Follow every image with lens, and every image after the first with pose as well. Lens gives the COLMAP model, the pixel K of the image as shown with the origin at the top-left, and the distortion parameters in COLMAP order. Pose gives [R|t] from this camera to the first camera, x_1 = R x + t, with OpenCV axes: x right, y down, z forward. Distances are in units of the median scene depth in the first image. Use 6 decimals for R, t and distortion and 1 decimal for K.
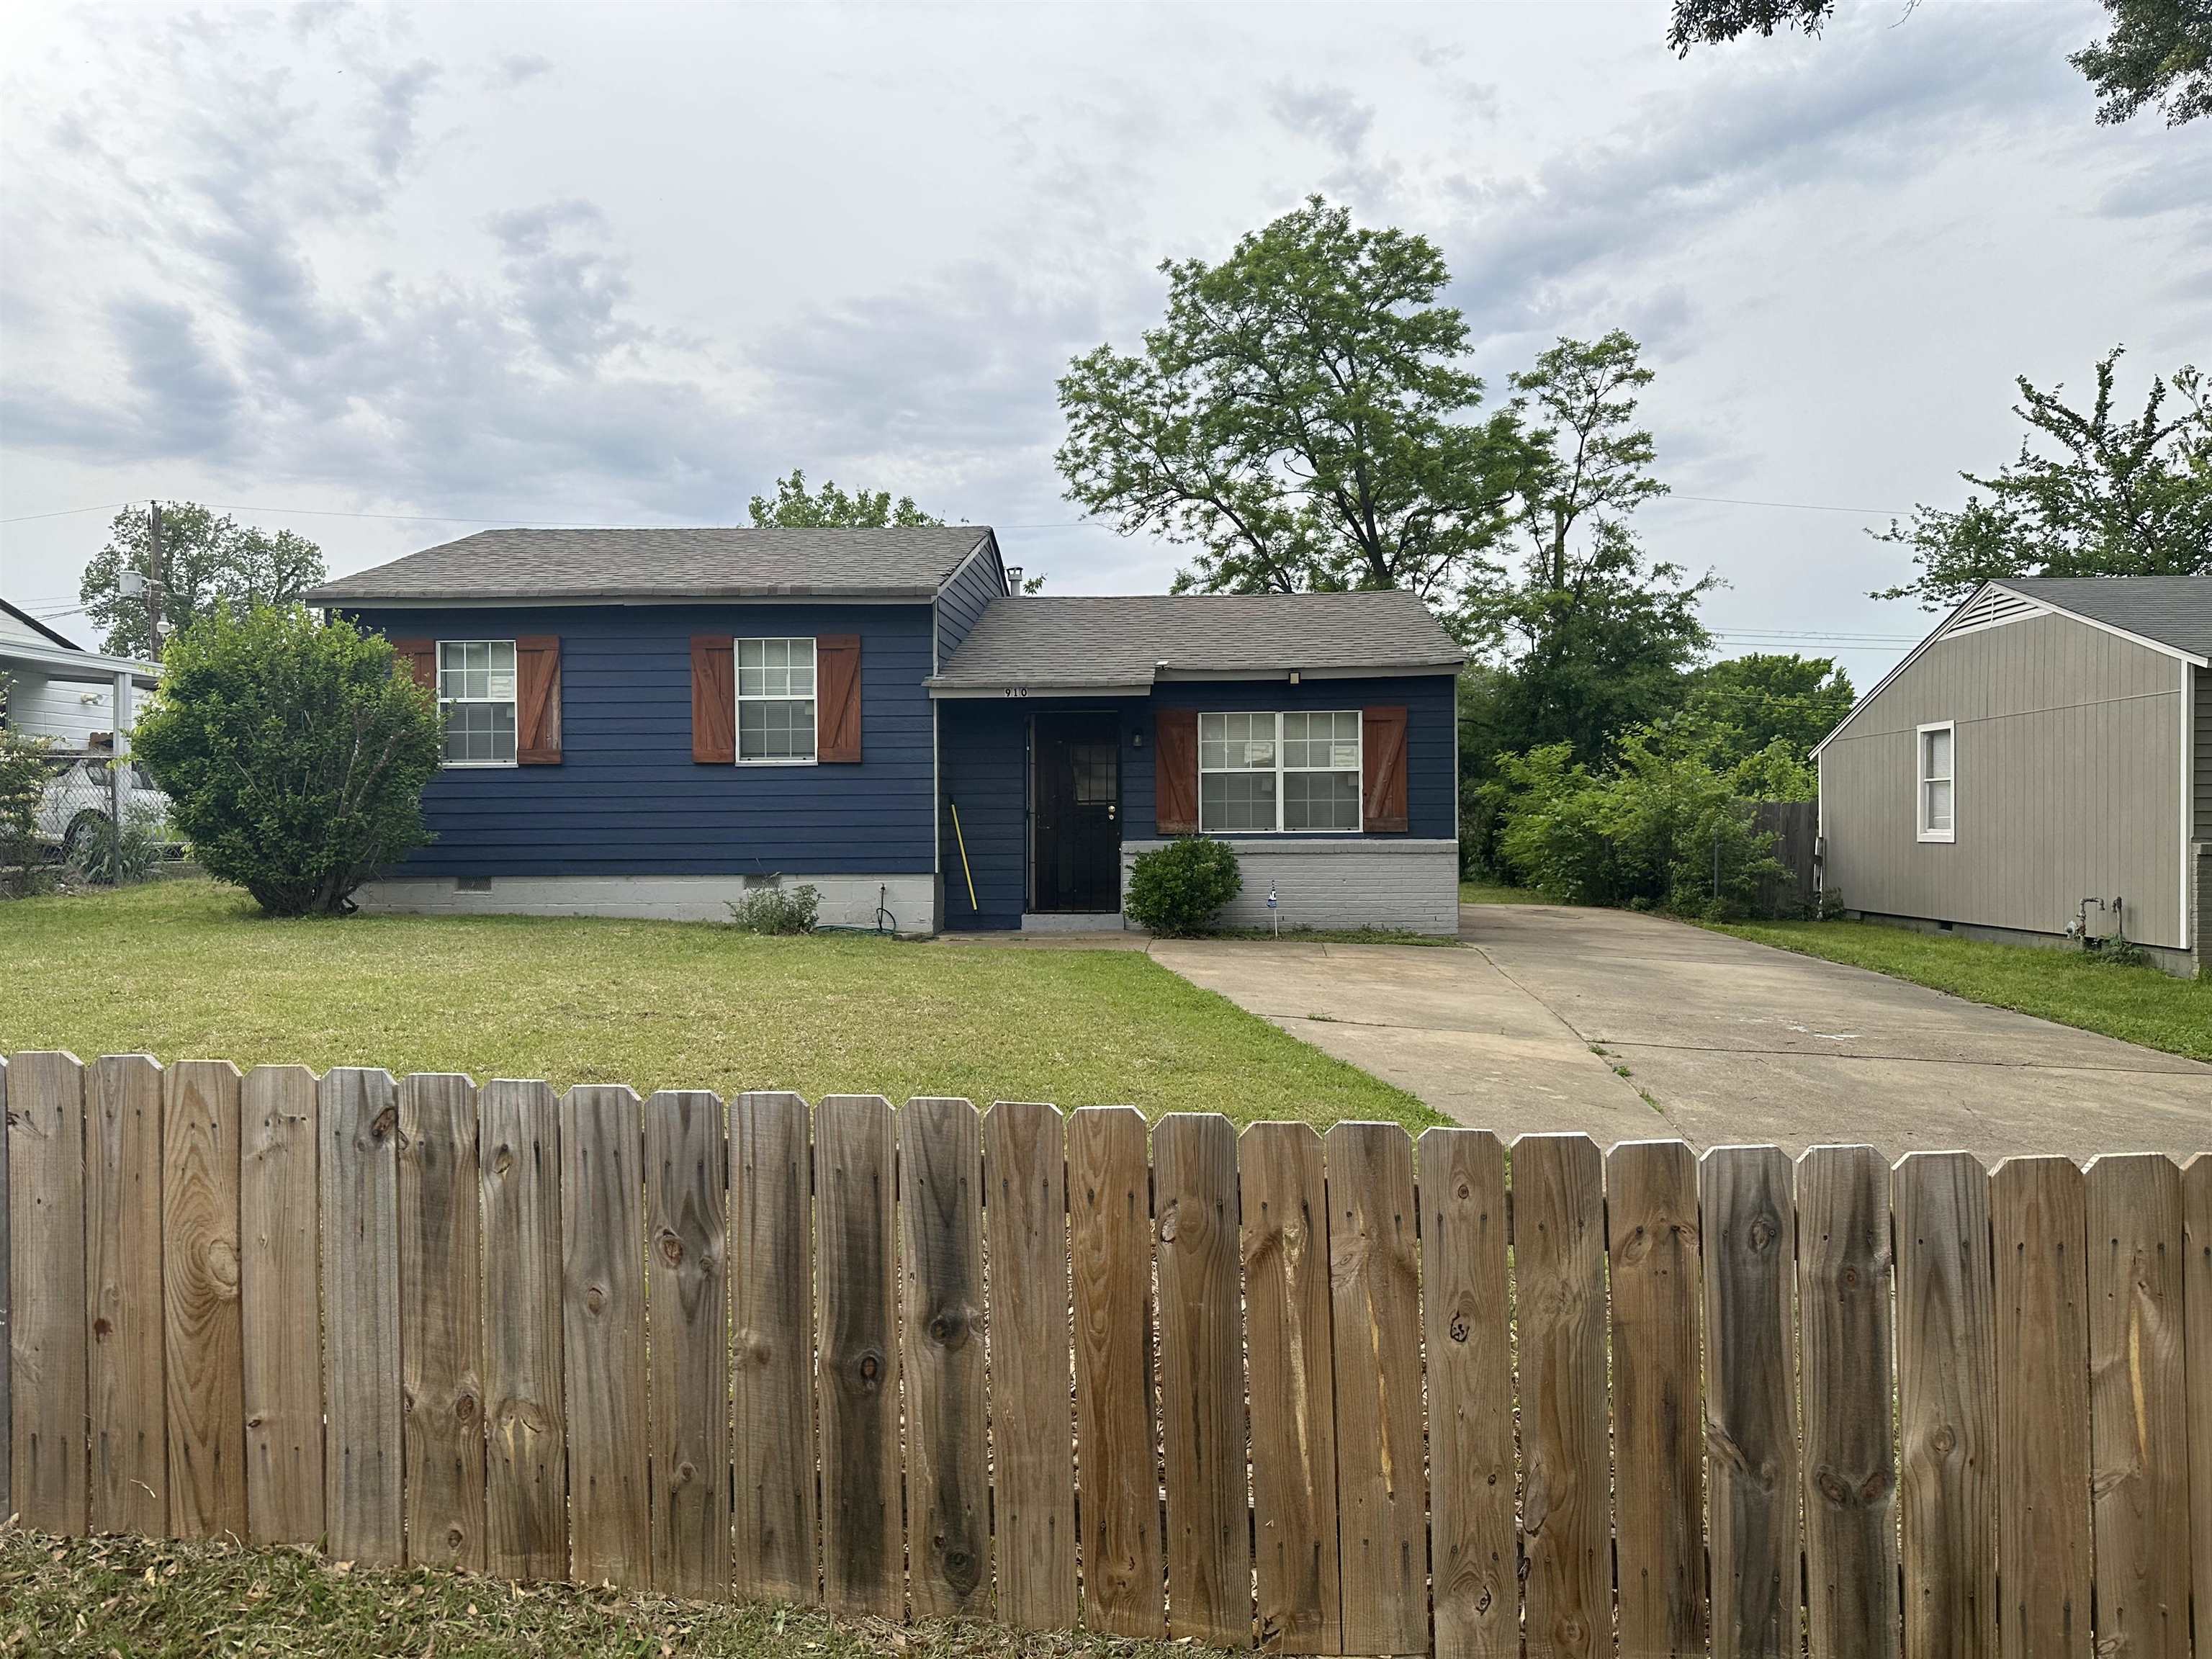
lens RADIAL K [[1560.9, 0, 1069.0], [0, 1560.9, 851.3], [0, 0, 1]] dist [0.051405, -0.101524]
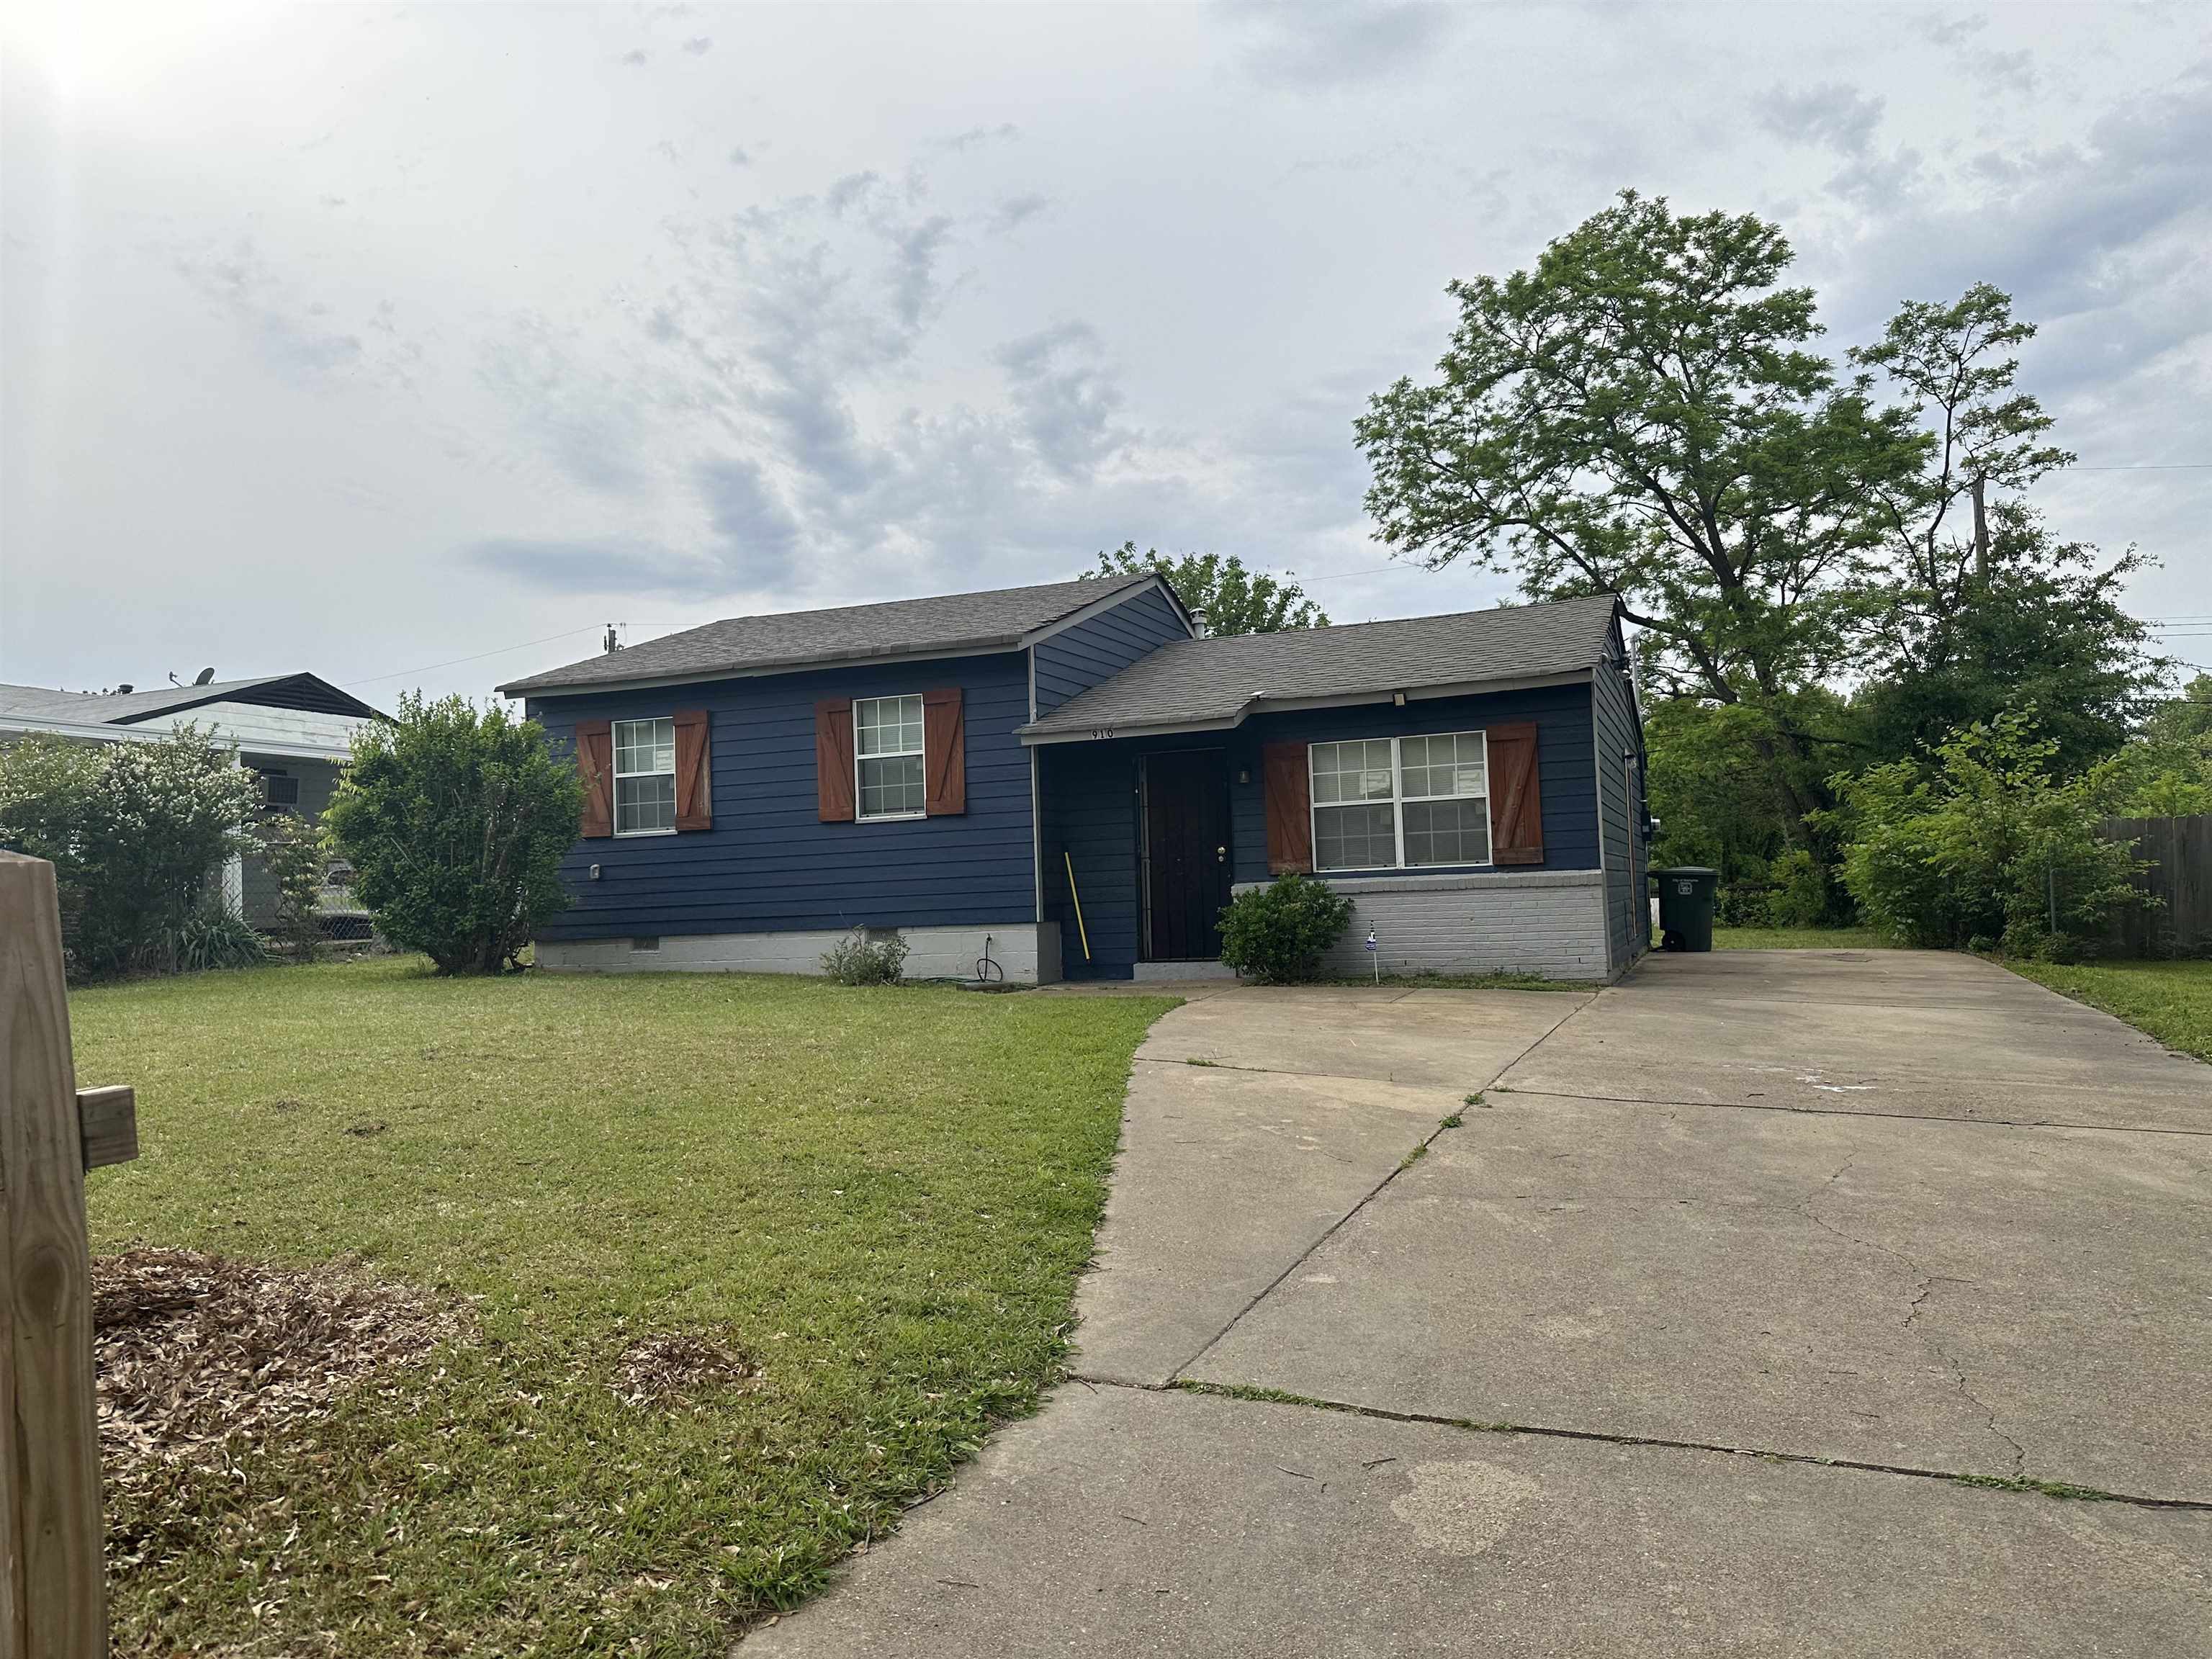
lens RADIAL K [[1542.2, 0, 1079.9], [0, 1542.2, 843.0], [0, 0, 1]] dist [0.066921, -0.098645]
pose [[0.950713, -0.041584, -0.307272, 0.124308], [0.026422, 0.998227, -0.053344, 0.008571], [0.308946, 0.042596, 0.950125, 0.042569]]
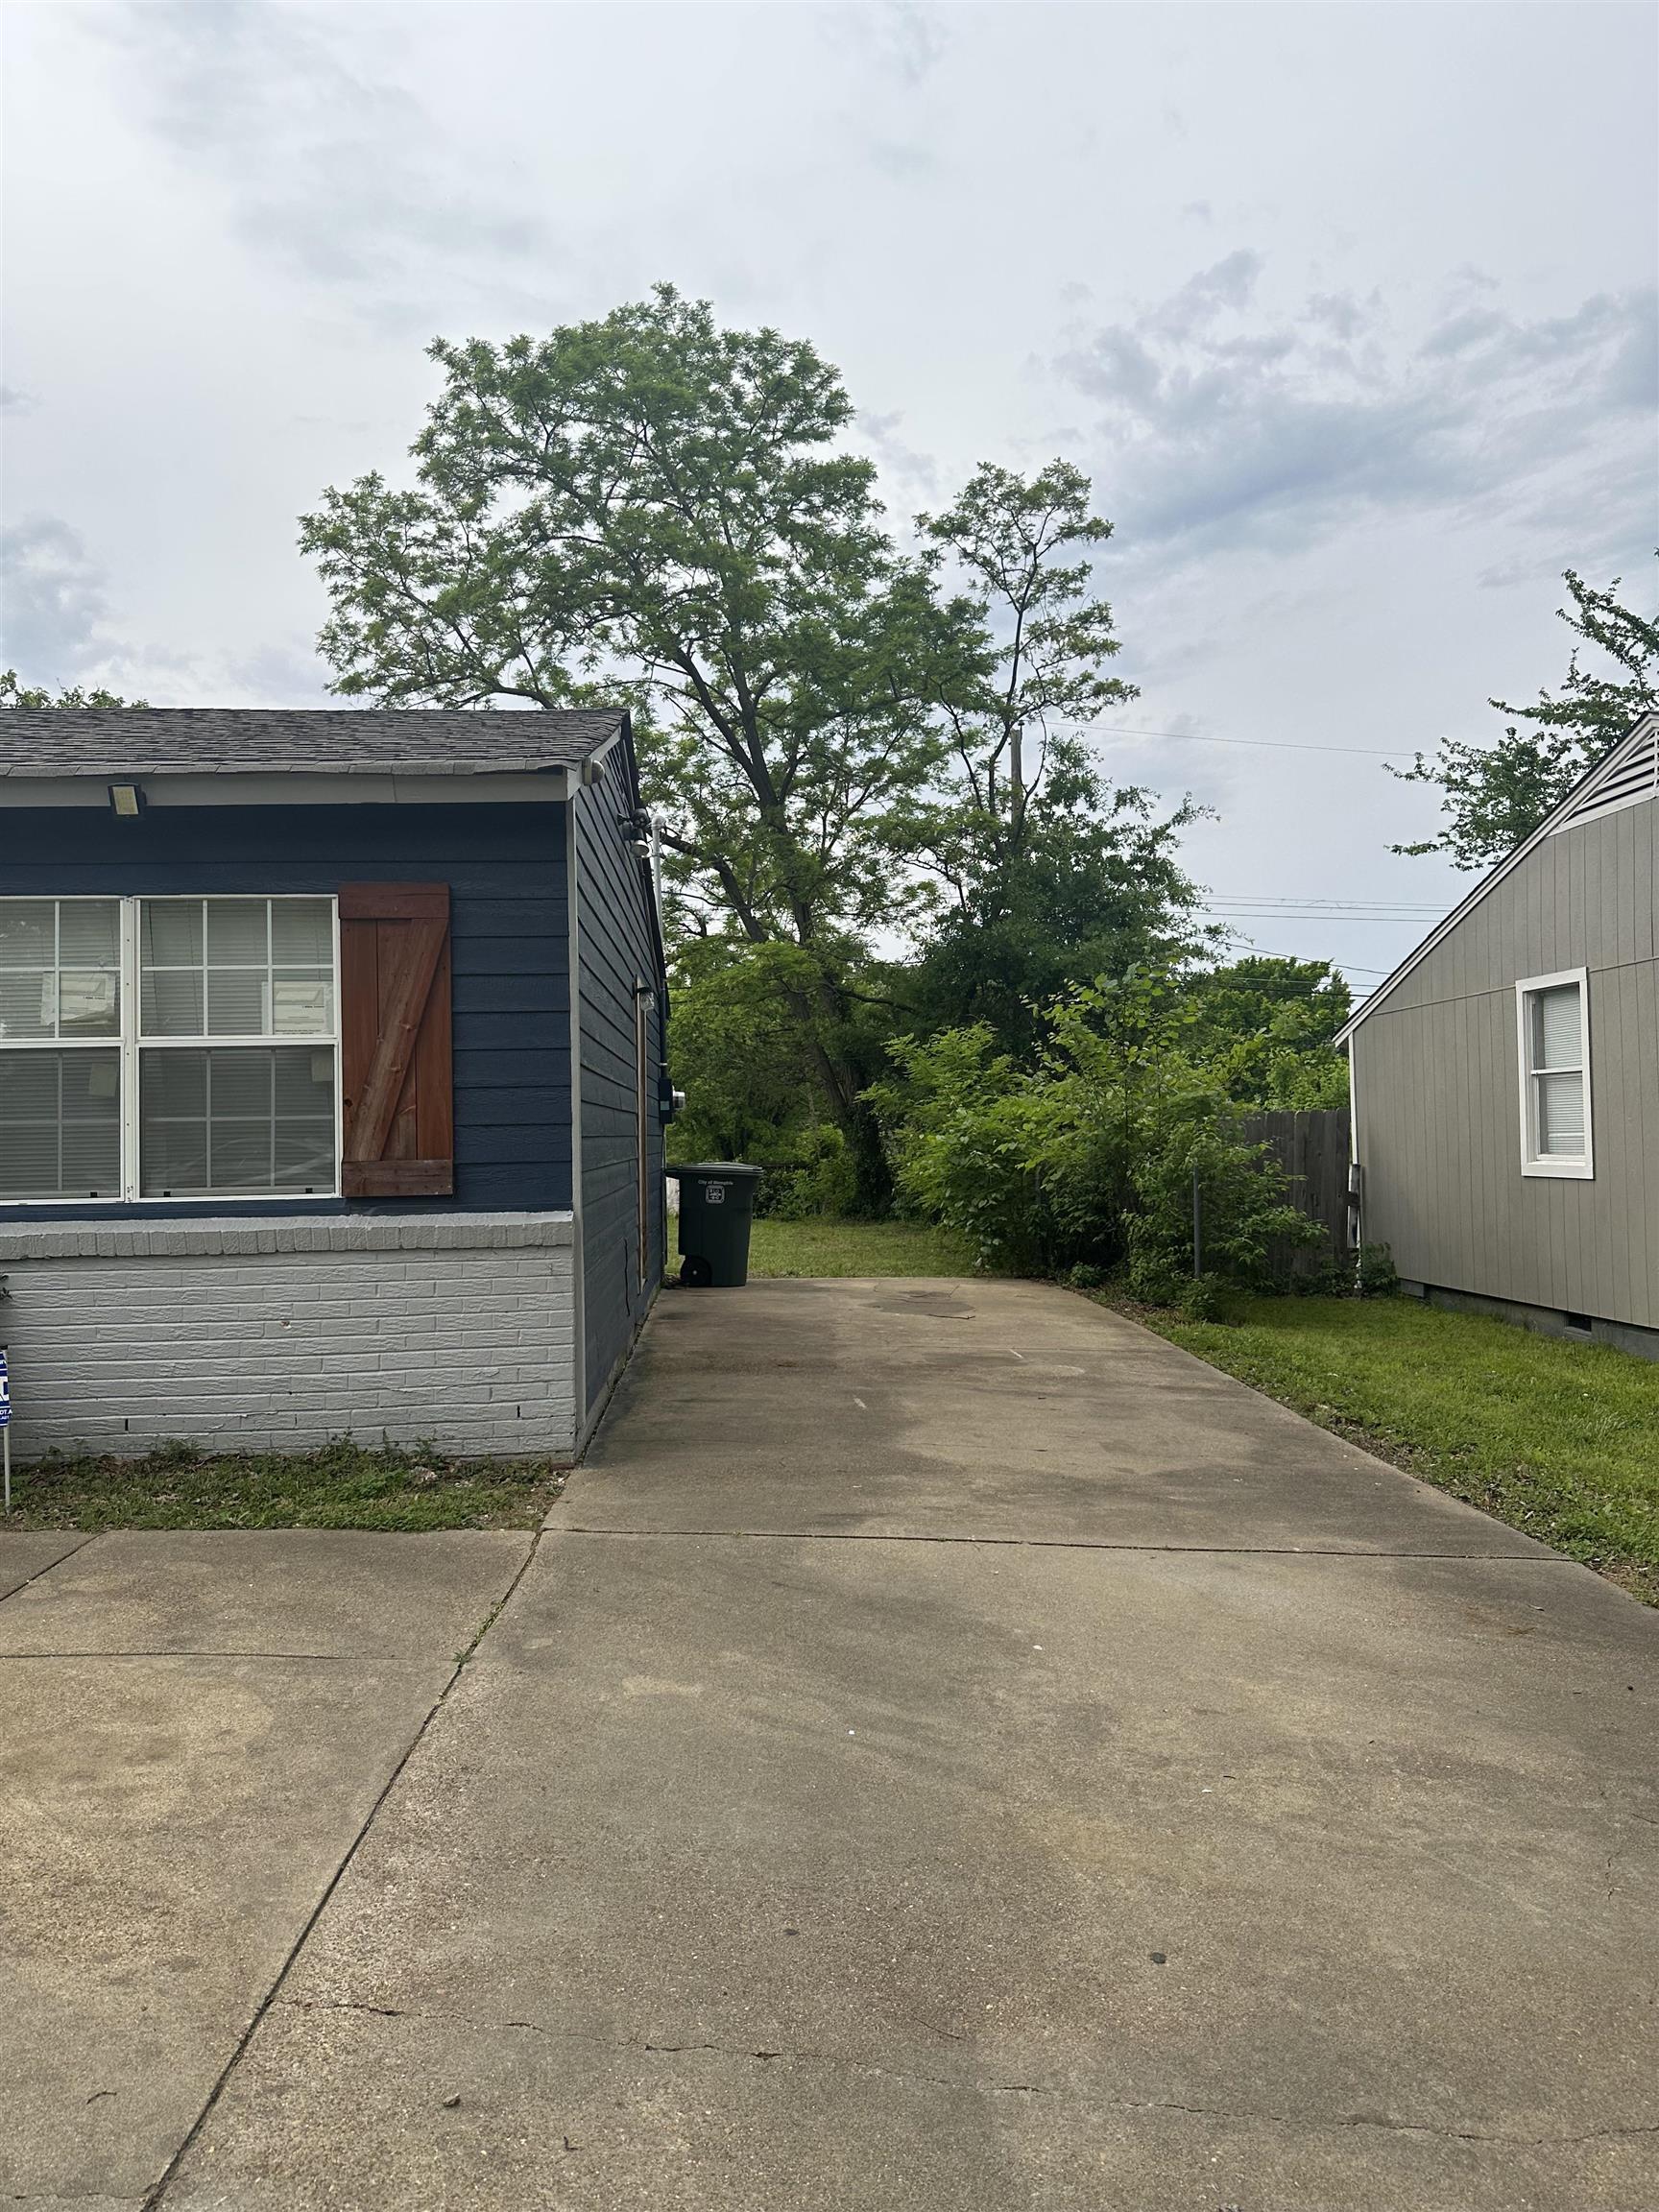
lens RADIAL K [[1542.2, 0, 829.5], [0, 1542.2, 1106.0], [0, 0, 1]] dist [0.066921, -0.098645]
pose [[0.989687, -0.009332, 0.142944, 0.134074], [0.014659, 0.999235, -0.036258, -0.010100], [-0.142497, 0.037979, 0.989066, 0.308412]]
